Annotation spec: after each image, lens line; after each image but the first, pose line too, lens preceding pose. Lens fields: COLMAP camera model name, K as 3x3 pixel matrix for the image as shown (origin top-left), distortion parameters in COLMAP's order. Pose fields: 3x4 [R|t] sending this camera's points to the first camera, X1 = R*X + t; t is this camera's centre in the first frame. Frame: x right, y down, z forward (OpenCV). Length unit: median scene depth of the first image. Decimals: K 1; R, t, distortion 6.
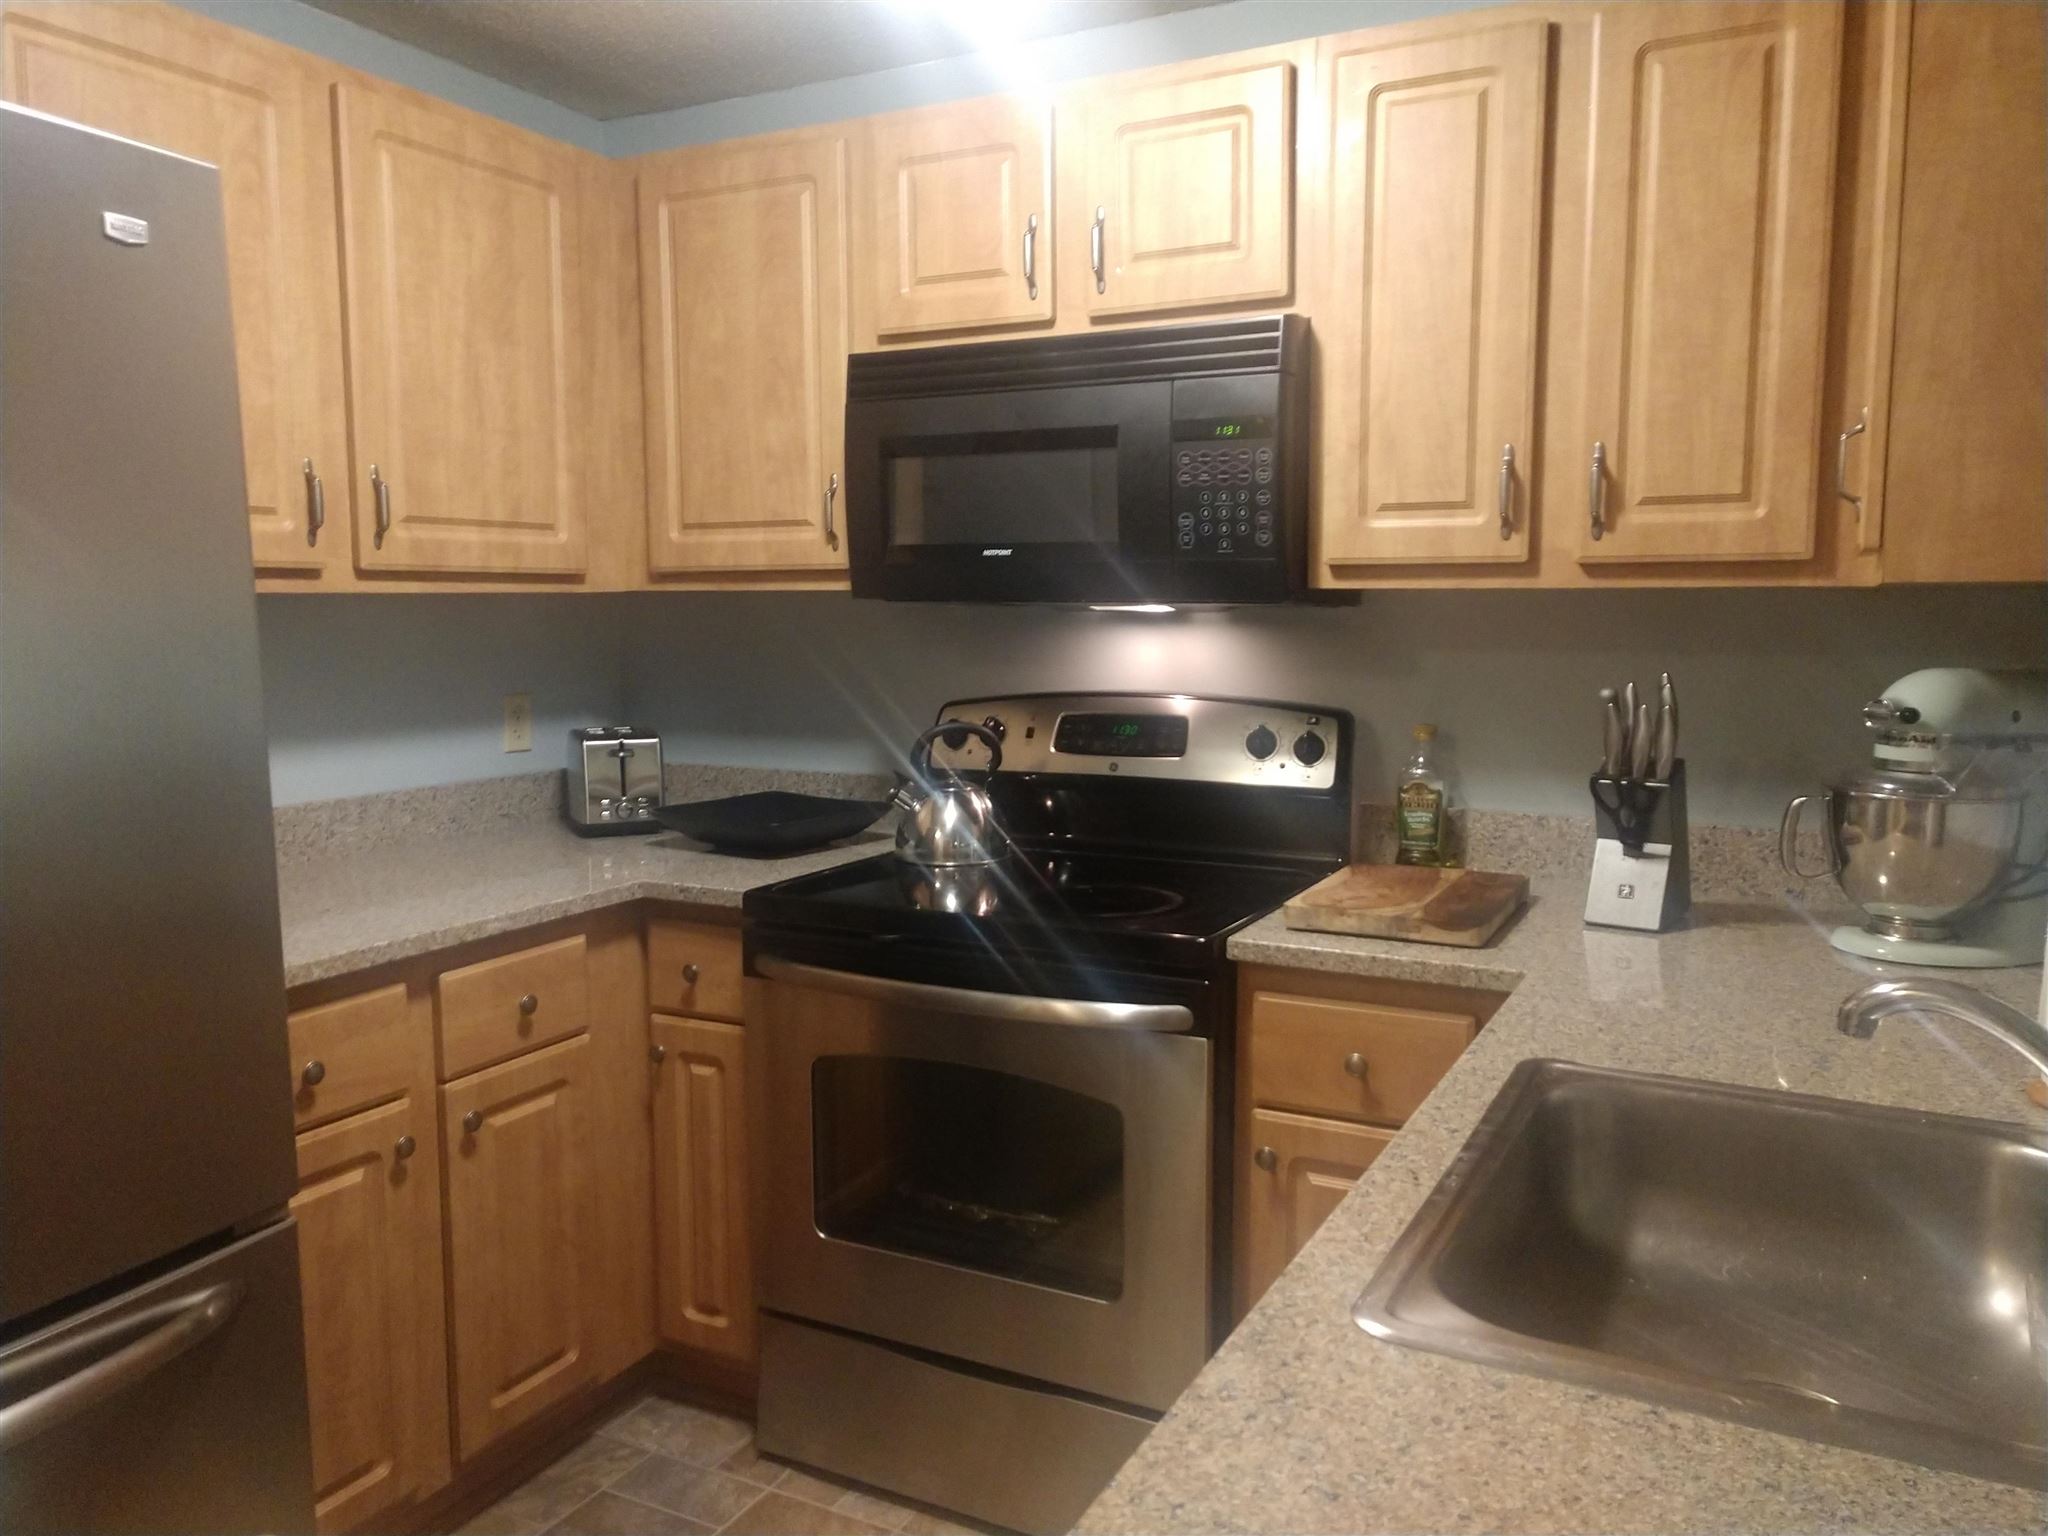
lens RADIAL K [[1541.3, 0, 1025.0], [0, 1541.3, 779.9], [0, 0, 1]] dist [0.015247, -0.004932]
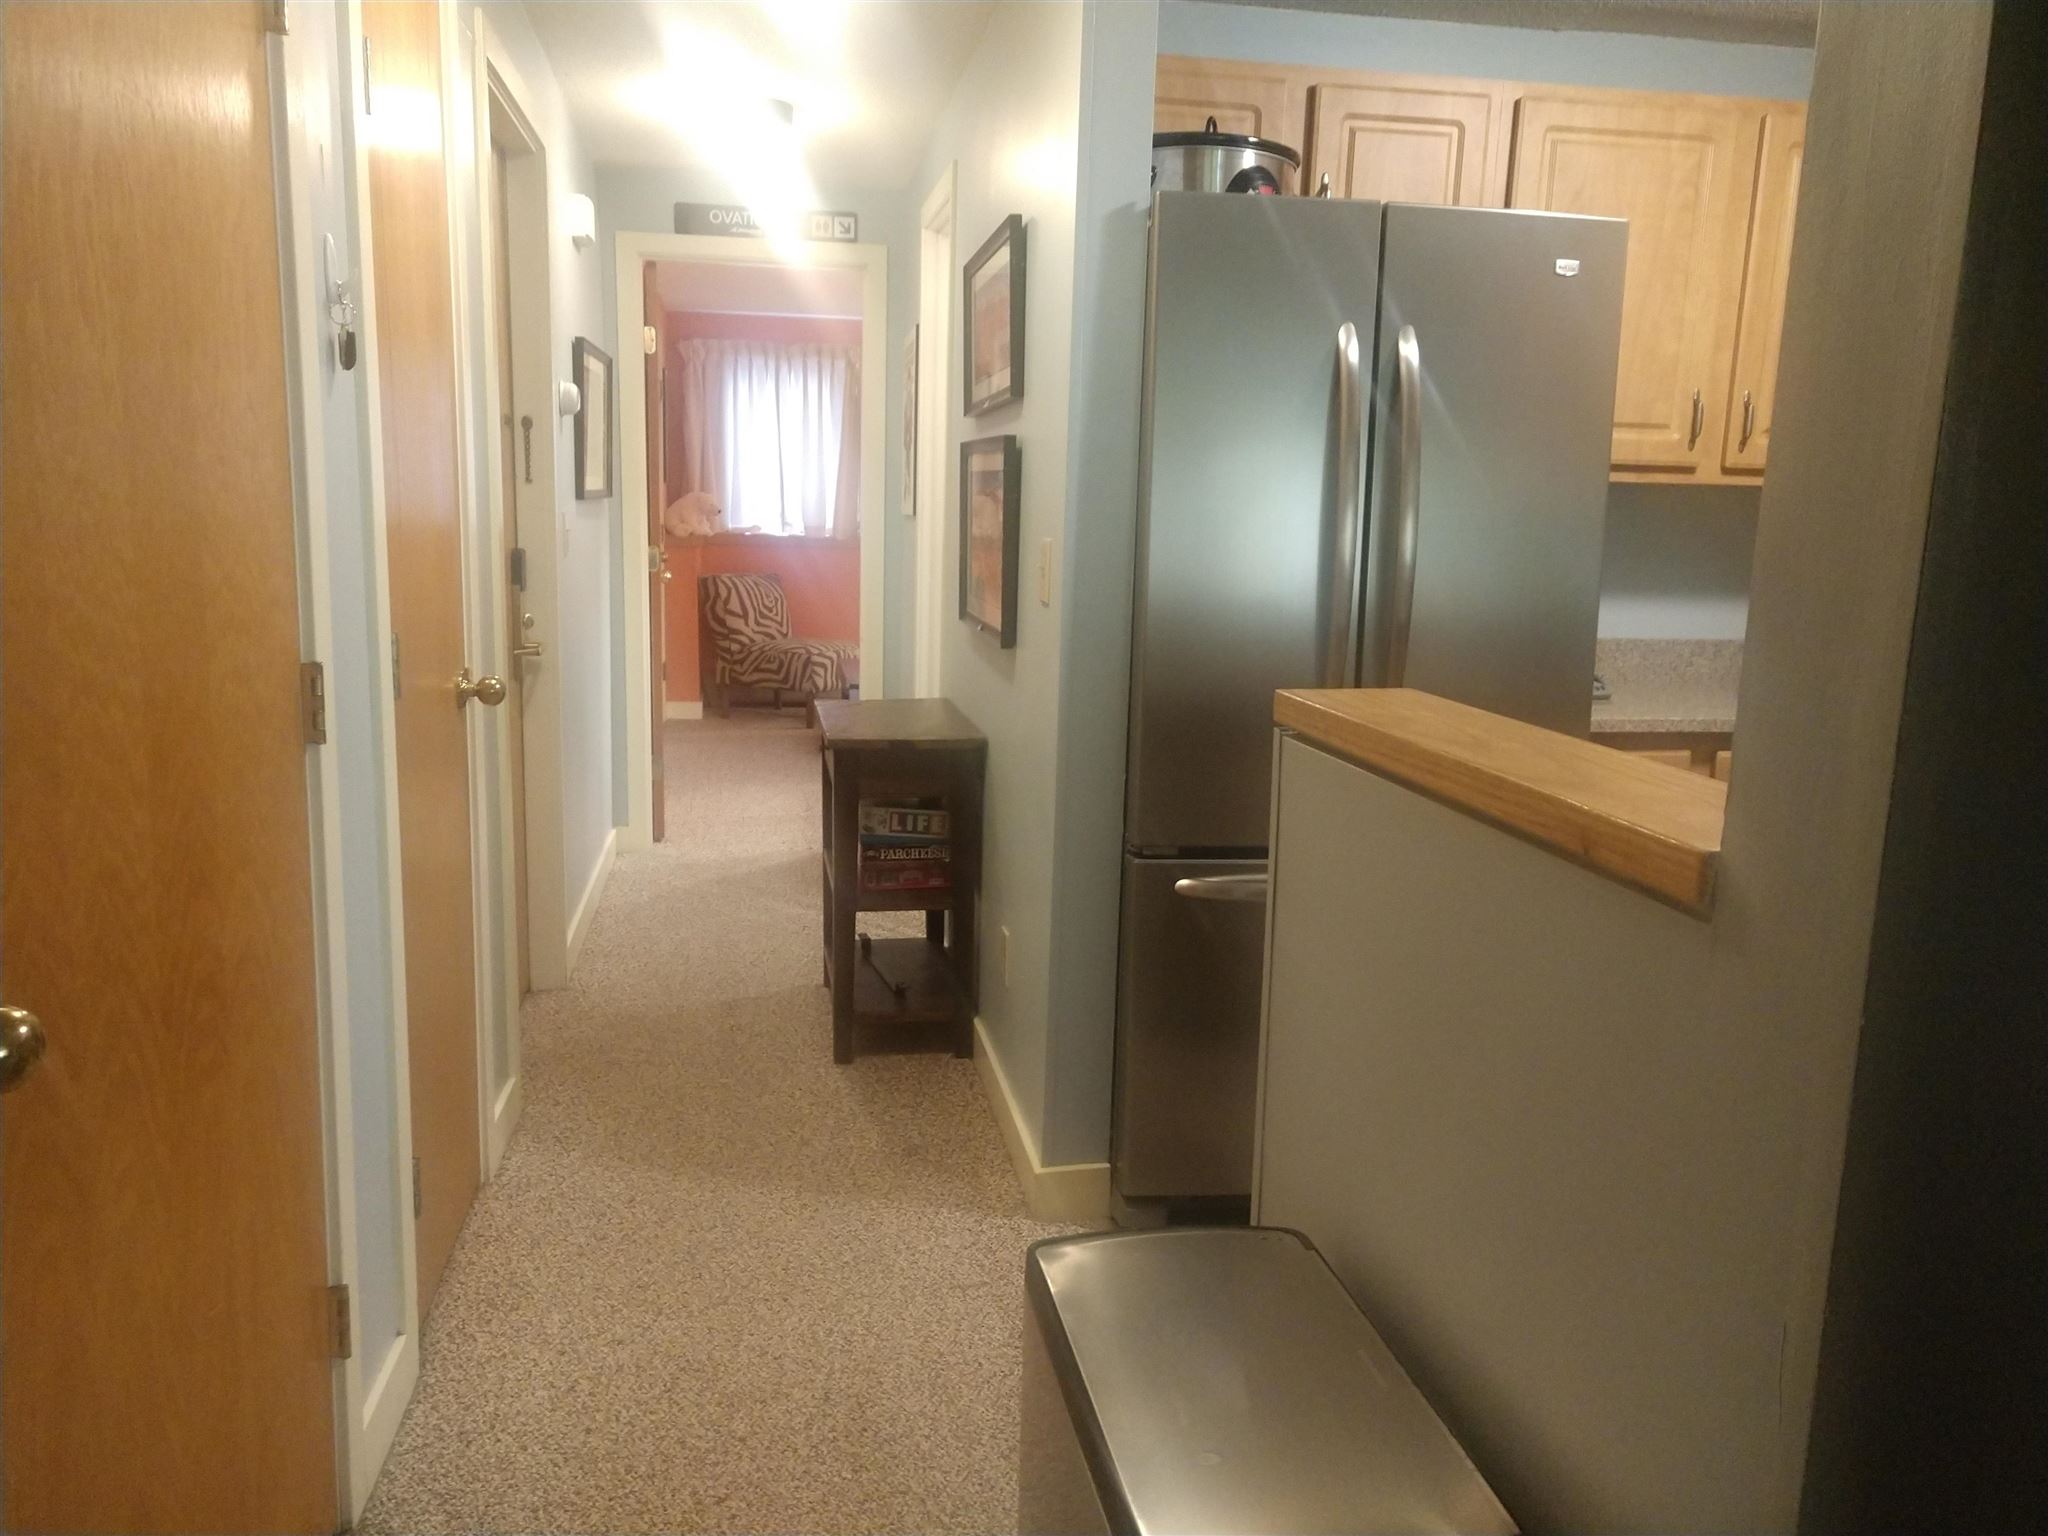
lens RADIAL K [[1541.3, 0, 1024.5], [0, 1541.3, 771.3], [0, 0, 1]] dist [0.015247, -0.004932]
pose [[0.602708, 0.157511, -0.782262, 0.346687], [-0.122070, 0.986986, 0.104683, 0.070424], [0.788570, 0.032398, 0.614091, -0.373398]]
